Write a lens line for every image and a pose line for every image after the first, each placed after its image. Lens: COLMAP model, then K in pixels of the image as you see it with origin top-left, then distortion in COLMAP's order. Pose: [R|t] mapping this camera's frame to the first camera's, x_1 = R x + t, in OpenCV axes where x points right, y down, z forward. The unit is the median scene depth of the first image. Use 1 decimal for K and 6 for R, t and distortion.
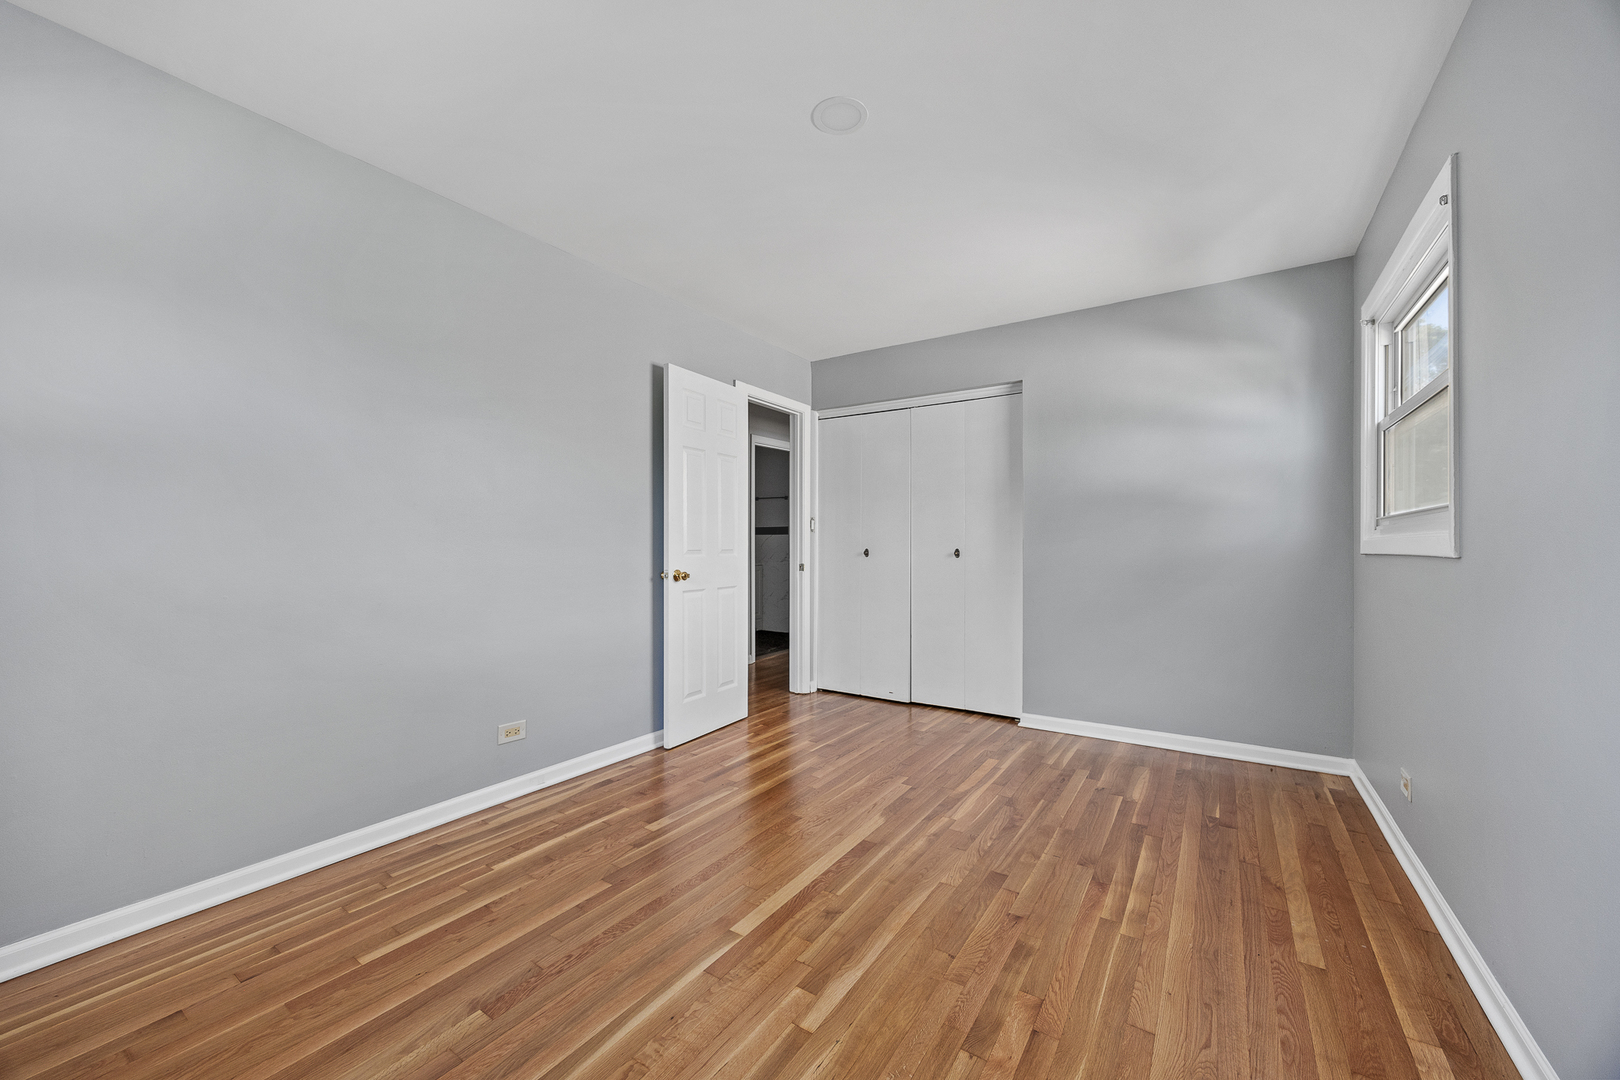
lens RADIAL K [[618.2, 0, 803.1], [0, 618.2, 542.7], [0, 0, 1]] dist [-0.005593, 0.000740]
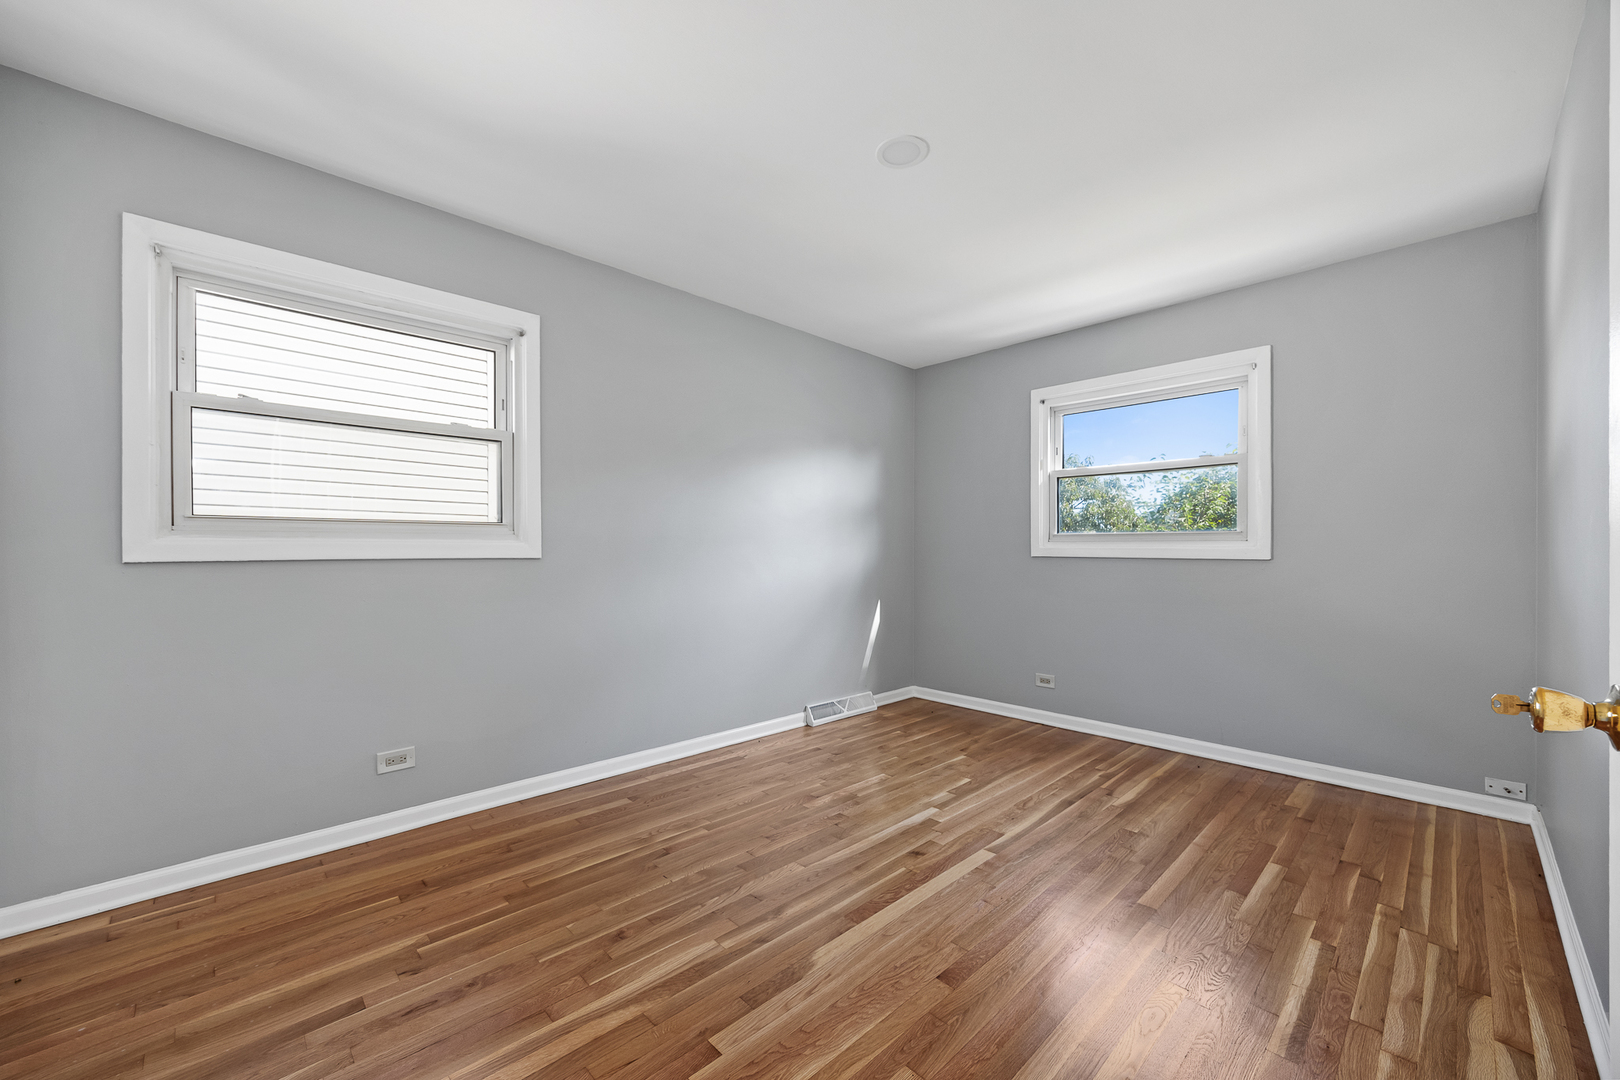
lens RADIAL K [[618.2, 0, 820.9], [0, 618.2, 550.1], [0, 0, 1]] dist [-0.005593, 0.000740]
pose [[-0.980996, -0.002325, 0.194012, -0.008441], [-0.001921, 0.999996, 0.002268, 0.001609], [-0.194016, 0.001852, -0.980997, 1.835363]]
